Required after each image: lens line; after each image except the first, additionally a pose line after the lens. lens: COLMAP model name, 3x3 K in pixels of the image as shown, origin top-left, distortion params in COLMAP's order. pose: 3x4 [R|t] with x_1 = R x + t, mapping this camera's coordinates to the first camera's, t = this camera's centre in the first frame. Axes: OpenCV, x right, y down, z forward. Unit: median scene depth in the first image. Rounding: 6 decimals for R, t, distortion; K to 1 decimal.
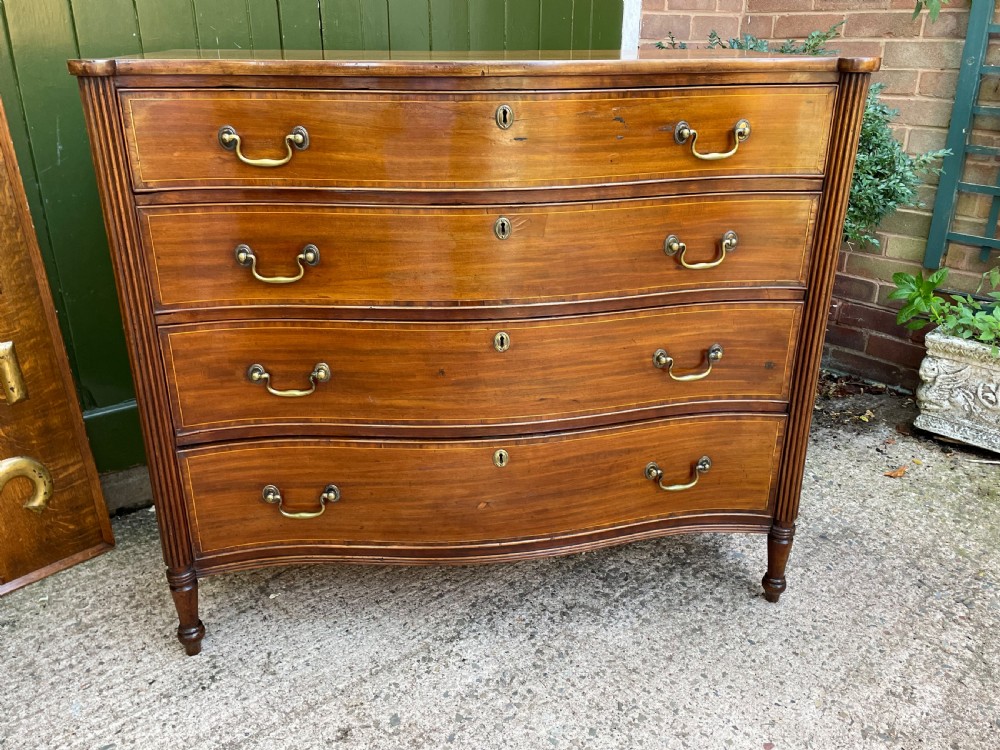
lens RADIAL K [[813.6, 0, 493.4], [0, 813.6, 367.7], [0, 0, 1]] dist [0.084222, -0.112830]
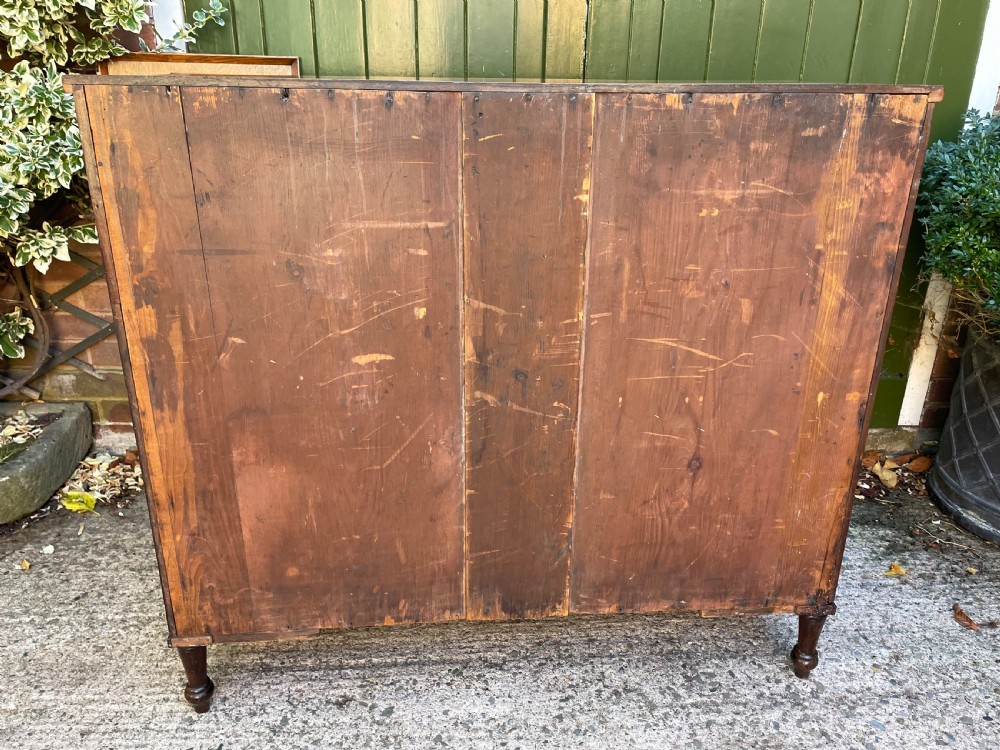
lens RADIAL K [[757.8, 0, 506.9], [0, 757.8, 368.7], [0, 0, 1]] dist [0.082495, -0.110111]
pose [[0.824093, 0.217326, -0.523107, 0.377593], [-0.229847, 0.972326, 0.041858, -0.060617], [0.517727, 0.085739, 0.851239, 0.197804]]
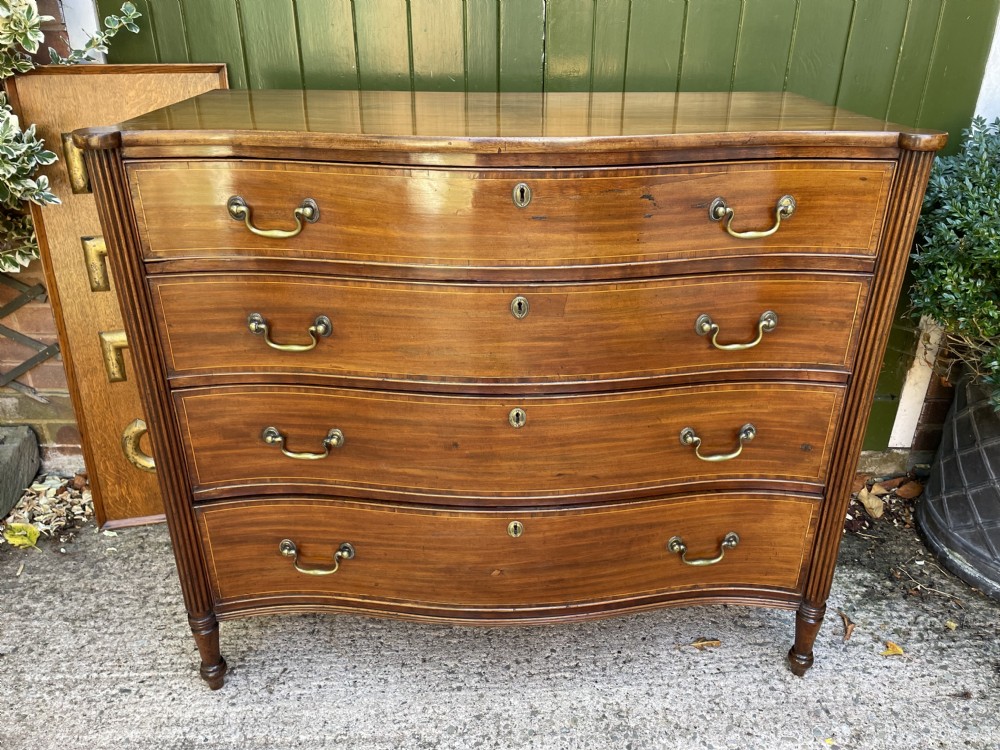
lens RADIAL K [[757.8, 0, 511.9], [0, 757.8, 368.6], [0, 0, 1]] dist [0.082495, -0.110111]
pose [[0.811552, 0.260380, -0.523054, 0.384555], [-0.227625, 0.965379, 0.127396, -0.222546], [0.538116, 0.015671, 0.842725, 0.316426]]
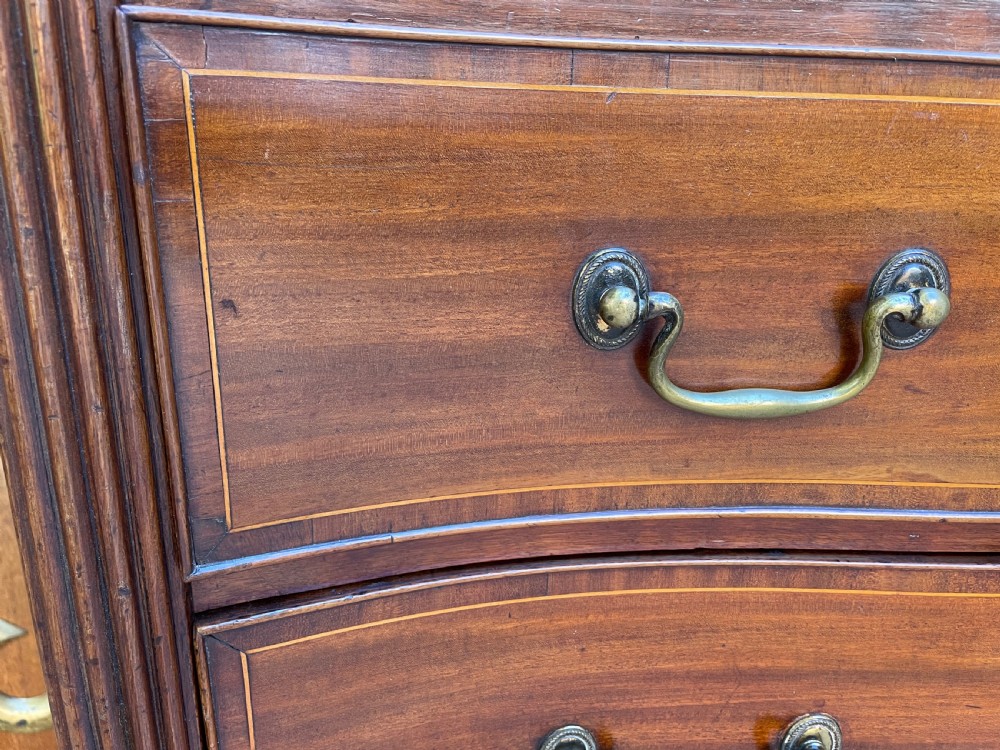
lens RADIAL K [[757.8, 0, 497.6], [0, 757.8, 372.2], [0, 0, 1]] dist [0.082495, -0.110111]
pose [[0.888767, 0.165814, -0.427316, -0.184681], [-0.195328, 0.980398, -0.025831, -0.083998], [0.414656, 0.106424, 0.903733, 0.661397]]
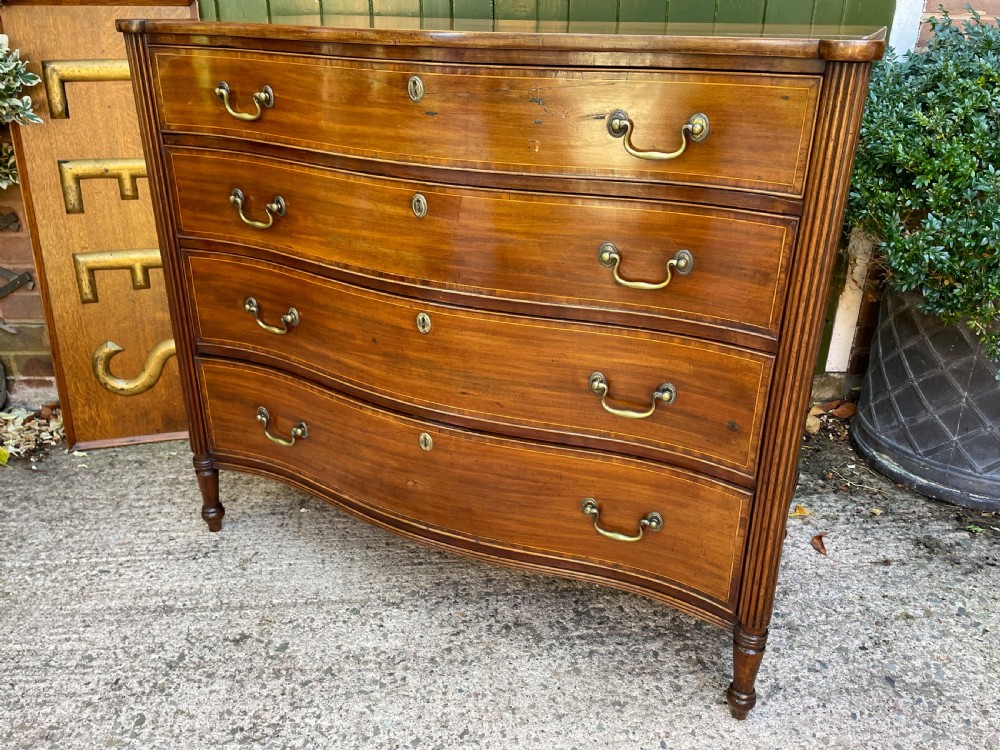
lens RADIAL K [[813.6, 0, 496.9], [0, 813.6, 364.8], [0, 0, 1]] dist [0.084222, -0.112830]
pose [[0.829414, 0.233682, -0.507410, 0.518624], [-0.220110, 0.971531, 0.087634, -0.077515], [0.513443, 0.039001, 0.857237, 0.189561]]
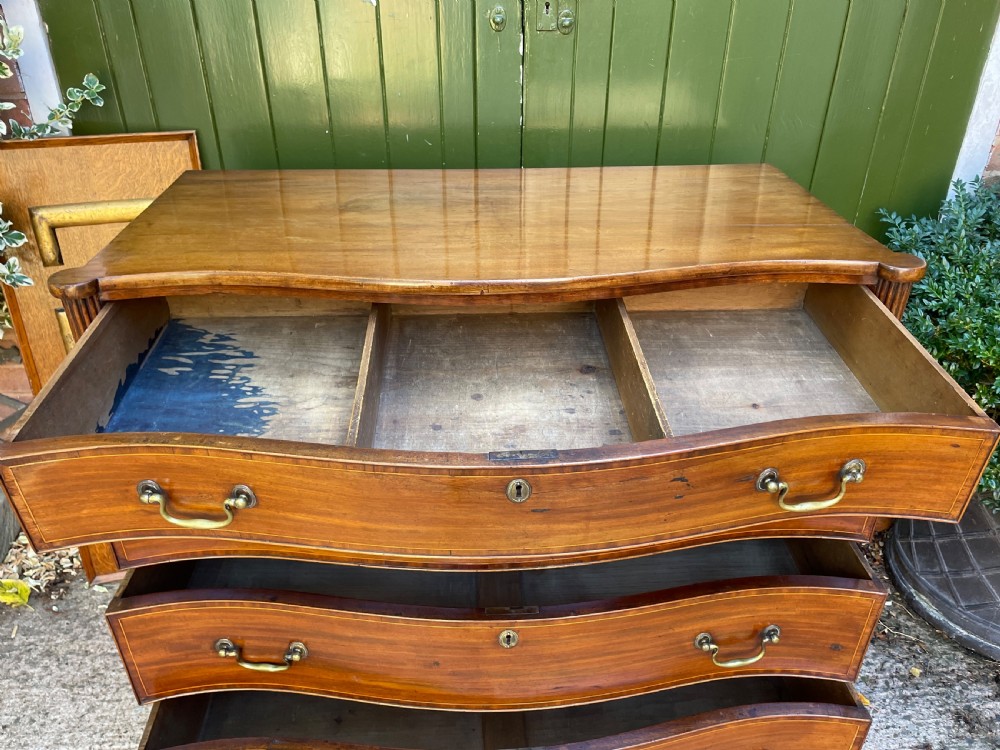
lens RADIAL K [[759.6, 0, 504.0], [0, 759.6, 378.5], [0, 0, 1]] dist [0.075182, -0.102741]
pose [[0.826293, 0.289258, -0.483289, 0.336239], [-0.216559, 0.955253, 0.201480, -0.387274], [0.519943, -0.061821, 0.851961, 0.307273]]
